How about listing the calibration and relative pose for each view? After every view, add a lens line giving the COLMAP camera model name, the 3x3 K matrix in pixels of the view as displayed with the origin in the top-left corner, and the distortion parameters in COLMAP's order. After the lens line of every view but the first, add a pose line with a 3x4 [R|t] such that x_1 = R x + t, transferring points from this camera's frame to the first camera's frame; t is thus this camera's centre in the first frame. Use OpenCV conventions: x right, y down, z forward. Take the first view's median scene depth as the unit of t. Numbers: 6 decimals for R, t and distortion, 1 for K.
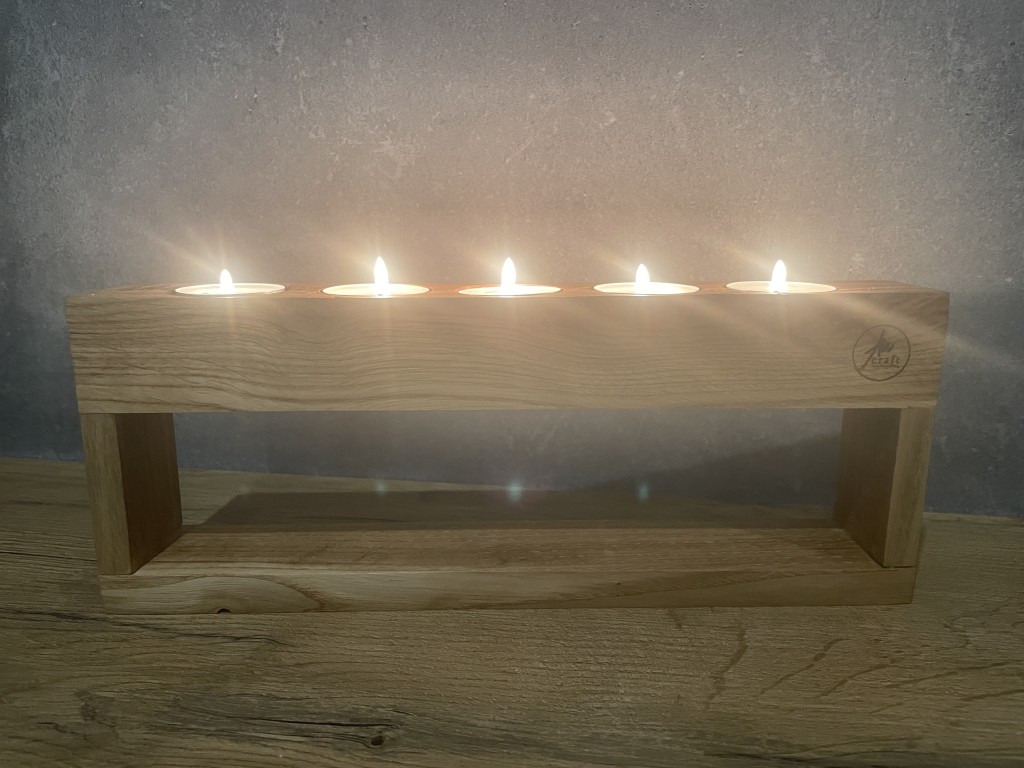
lens RADIAL K [[805.5, 0, 512.0], [0, 805.5, 384.0], [0, 0, 1]] dist [0.072428, -0.112095]
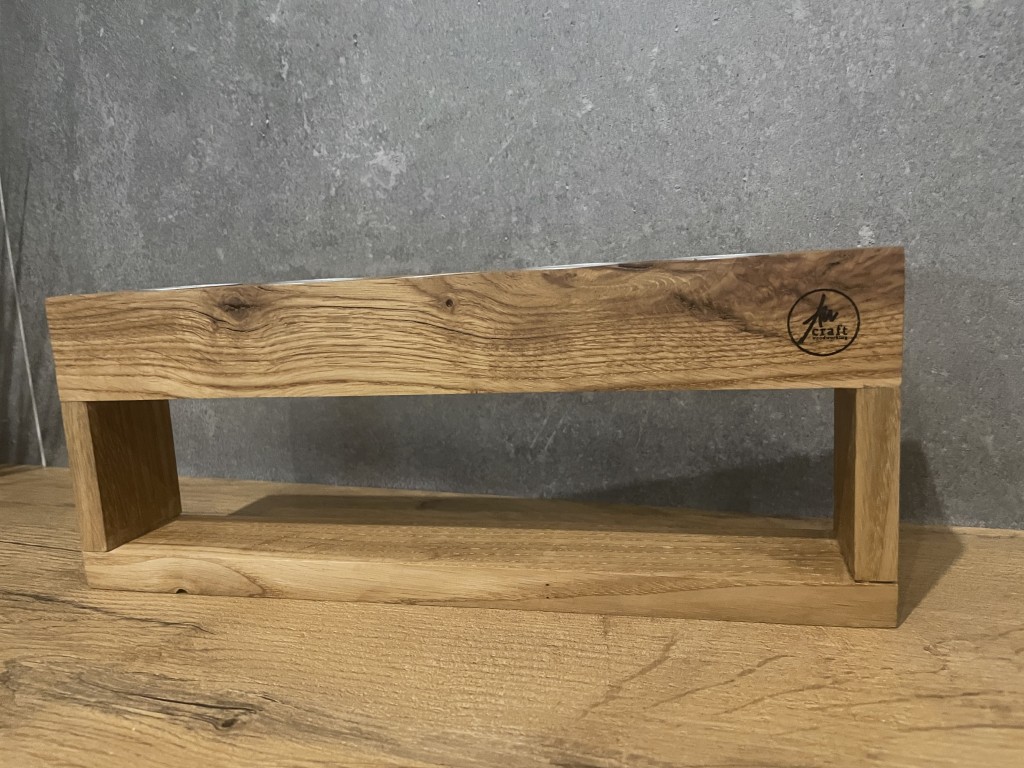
lens RADIAL K [[809.5, 0, 512.0], [0, 809.5, 384.0], [0, 0, 1]] dist [0.075389, -0.120205]
pose [[0.973068, -0.022477, -0.229422, 0.256576], [0.009287, 0.998249, -0.058413, 0.058521], [0.230333, 0.054710, 0.971573, 0.062715]]
